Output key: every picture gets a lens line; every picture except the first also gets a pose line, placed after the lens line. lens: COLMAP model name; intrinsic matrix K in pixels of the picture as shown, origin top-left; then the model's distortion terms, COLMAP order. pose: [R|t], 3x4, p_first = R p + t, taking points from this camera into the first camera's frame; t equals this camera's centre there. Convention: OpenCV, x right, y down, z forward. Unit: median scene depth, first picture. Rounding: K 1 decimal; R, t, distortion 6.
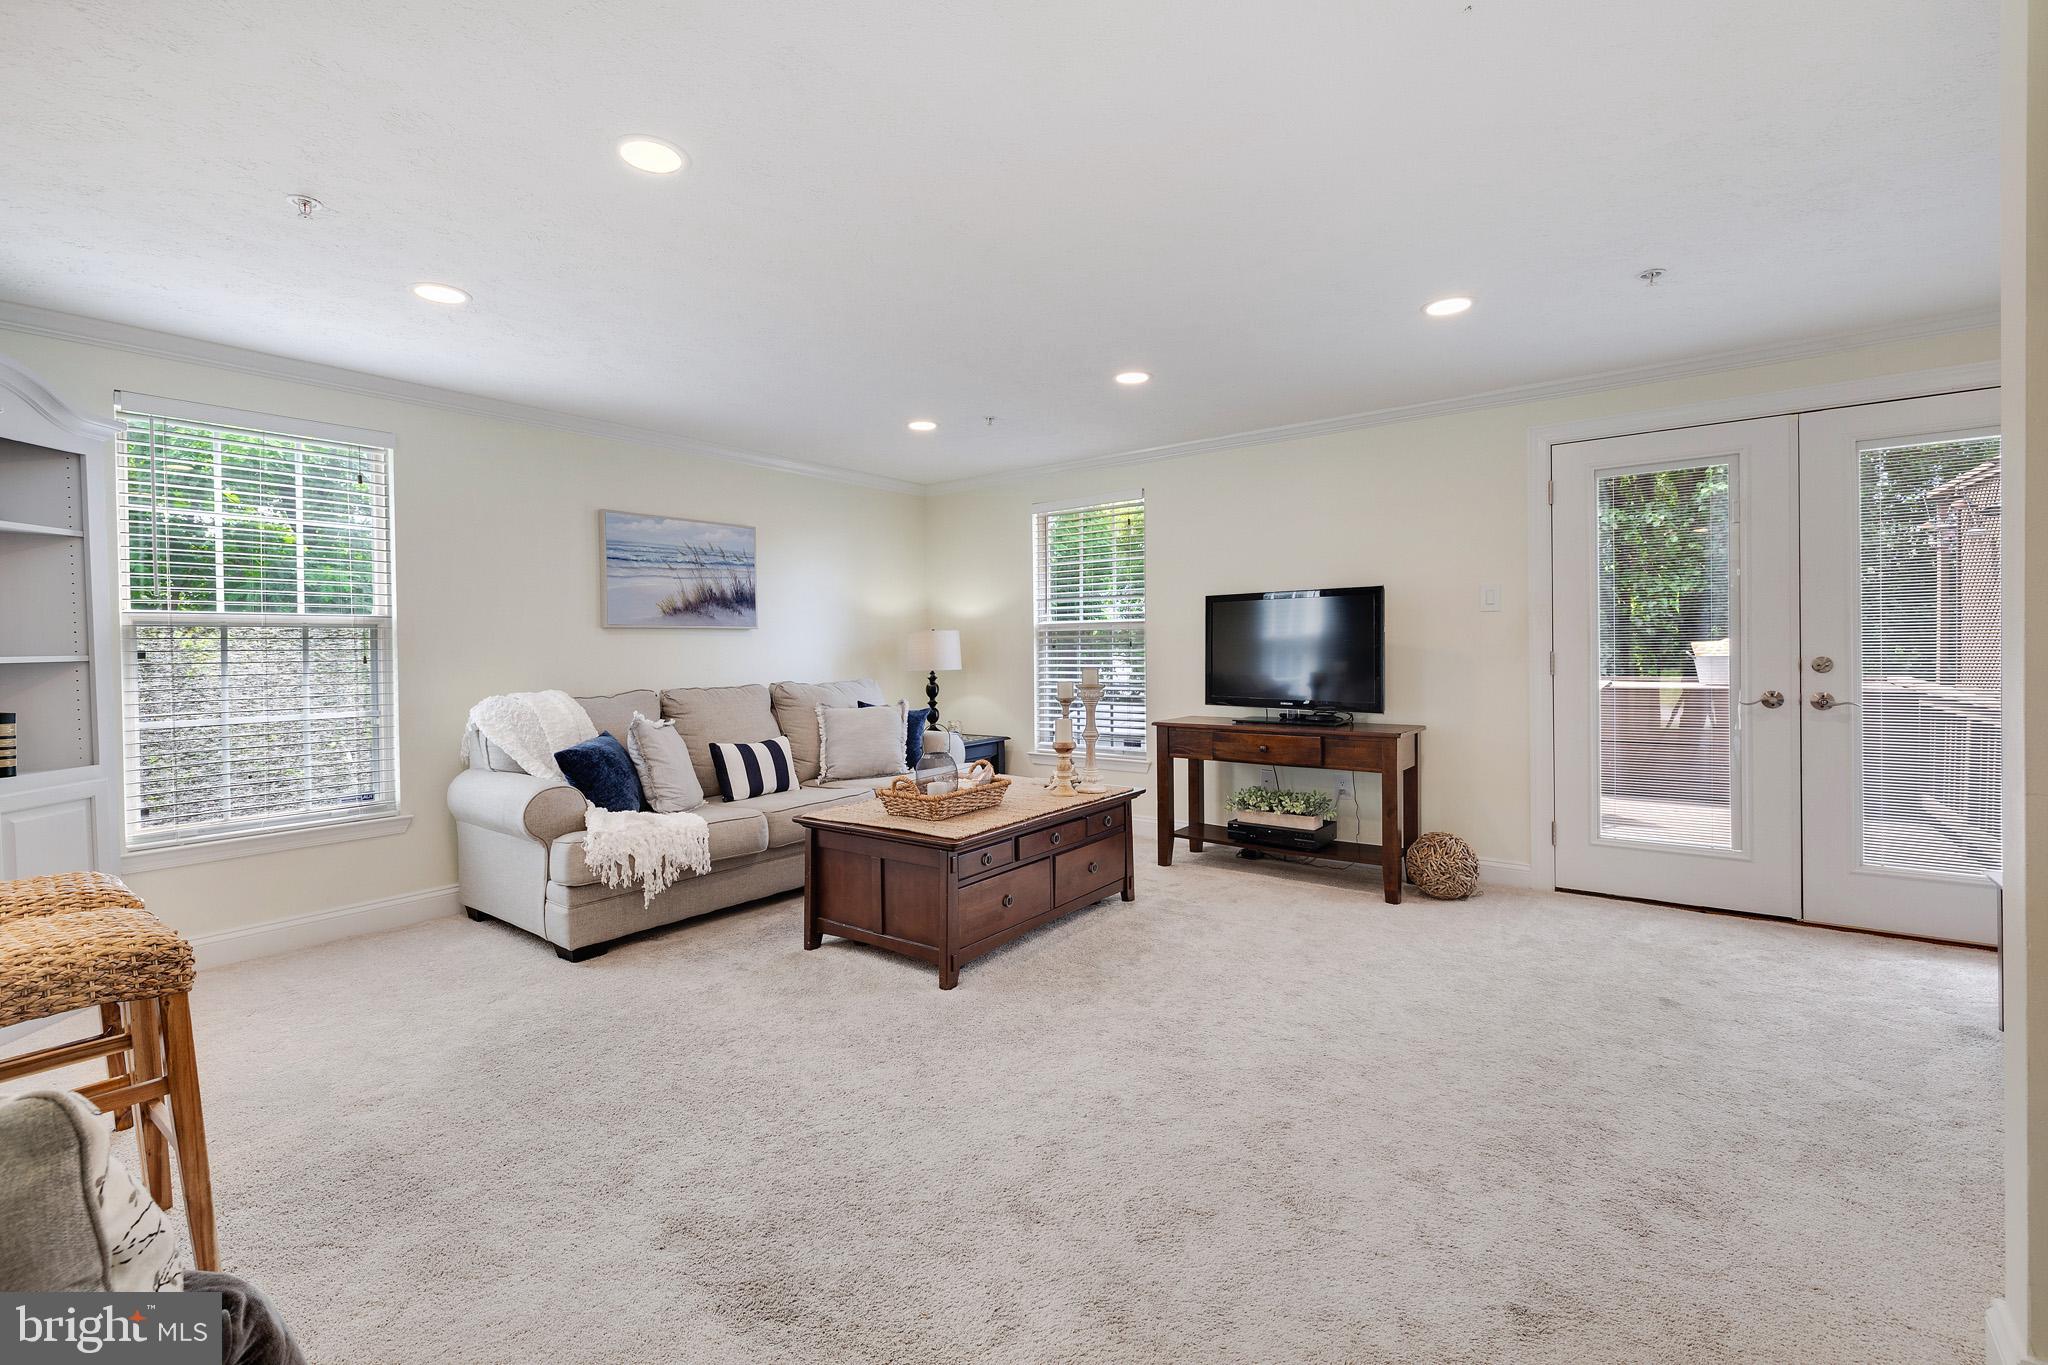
lens RADIAL K [[856.7, 0, 1030.9], [0, 856.7, 652.5], [0, 0, 1]] dist [-0.003993, 0.000276]
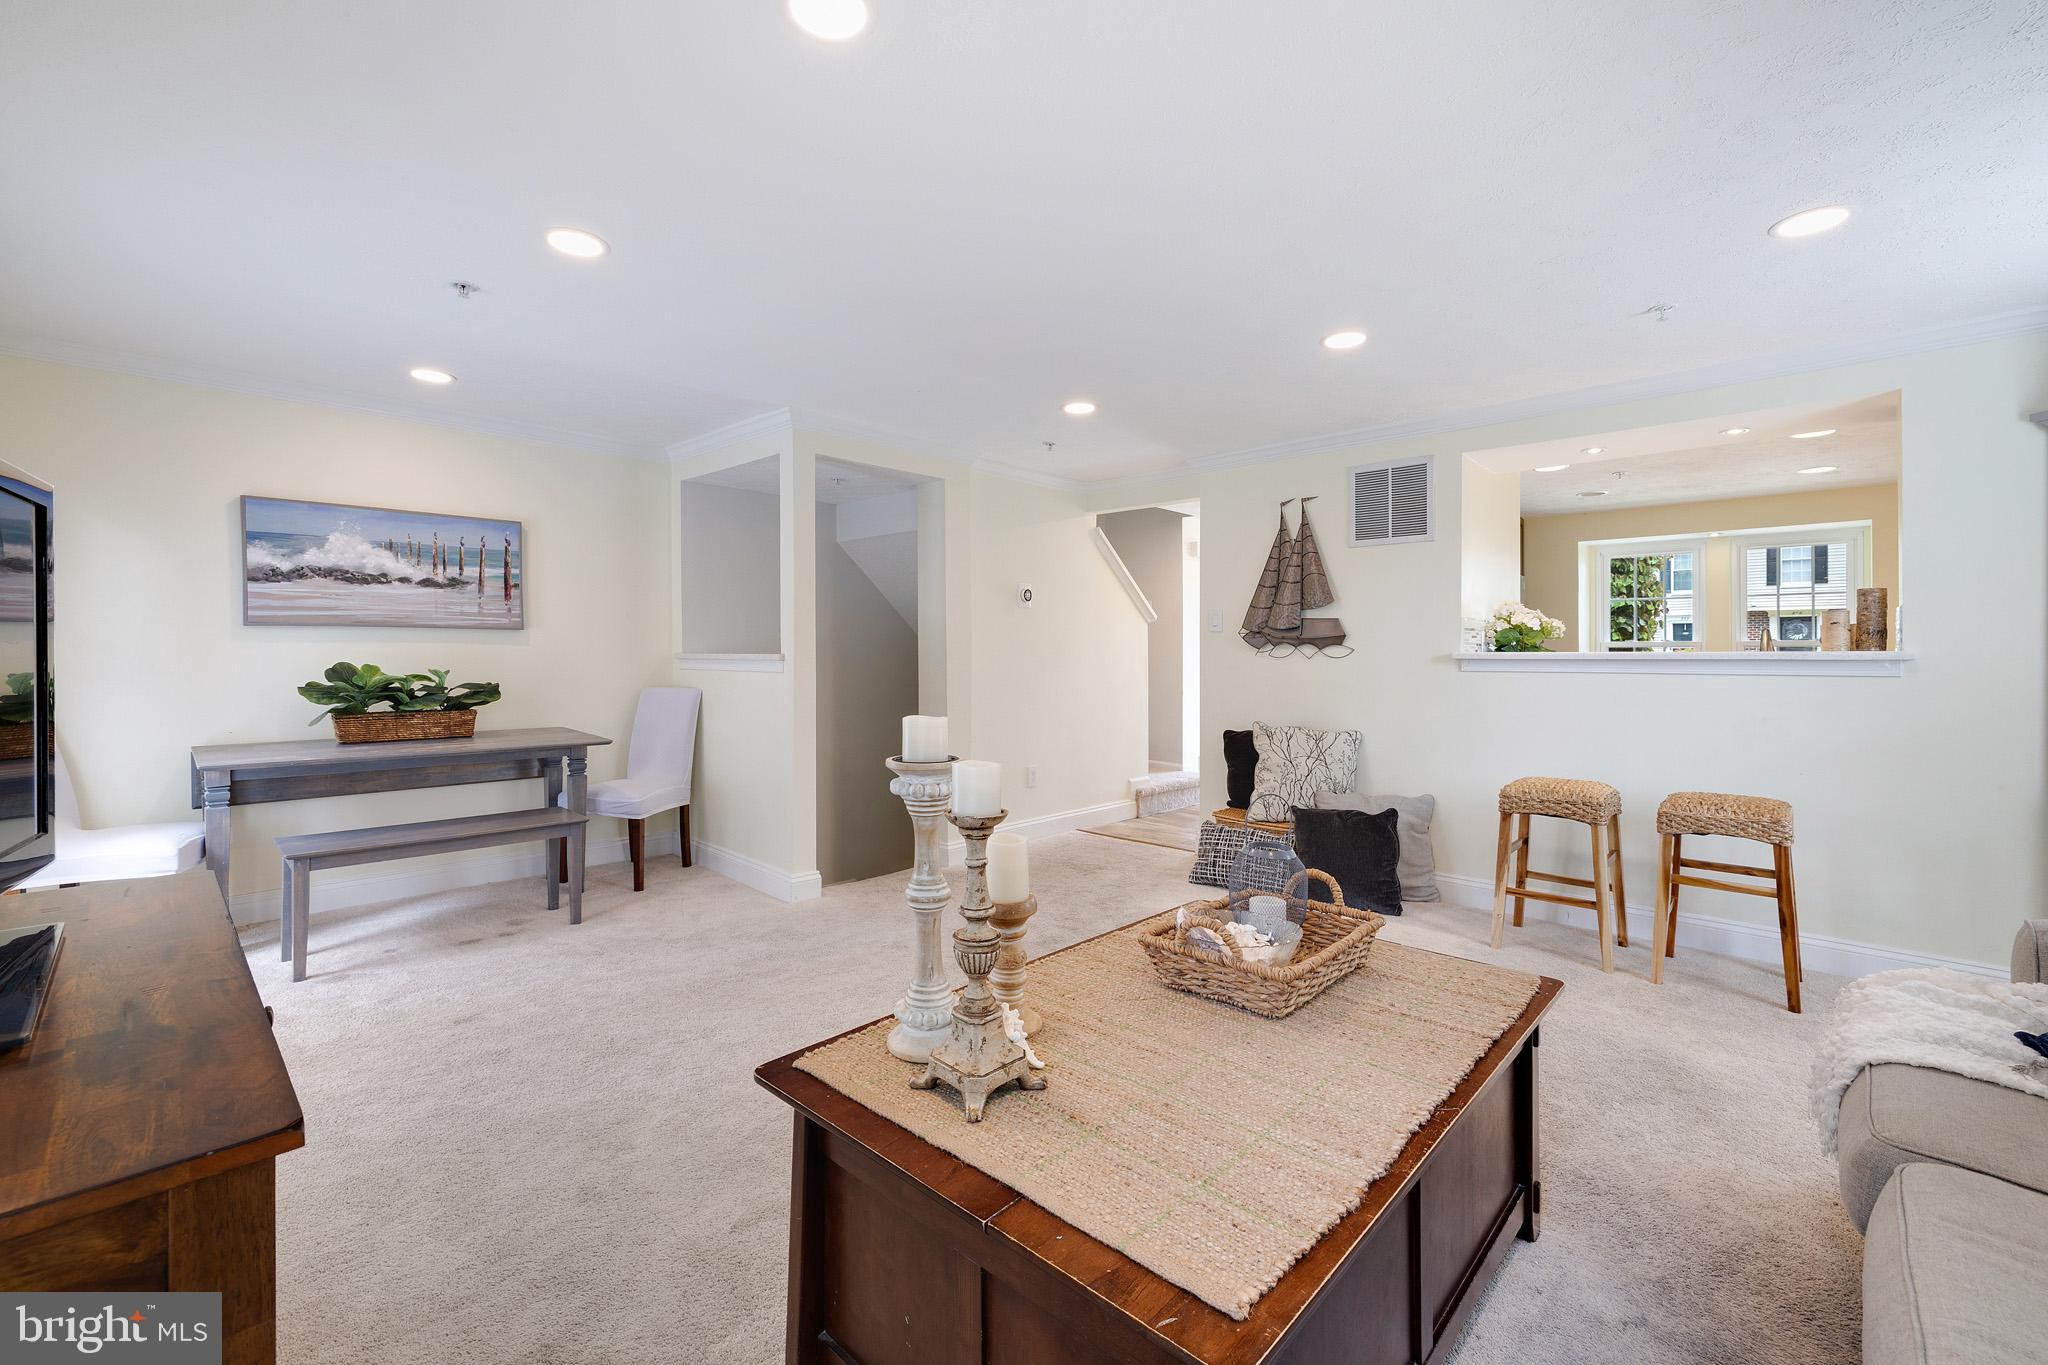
lens RADIAL K [[856.7, 0, 993.9], [0, 856.7, 658.3], [0, 0, 1]] dist [-0.003993, 0.000276]
pose [[-0.989782, 0.011361, 0.142138, -0.005555], [0.012044, 0.999920, 0.003950, -0.004867], [-0.142081, 0.005621, -0.989839, 1.329183]]
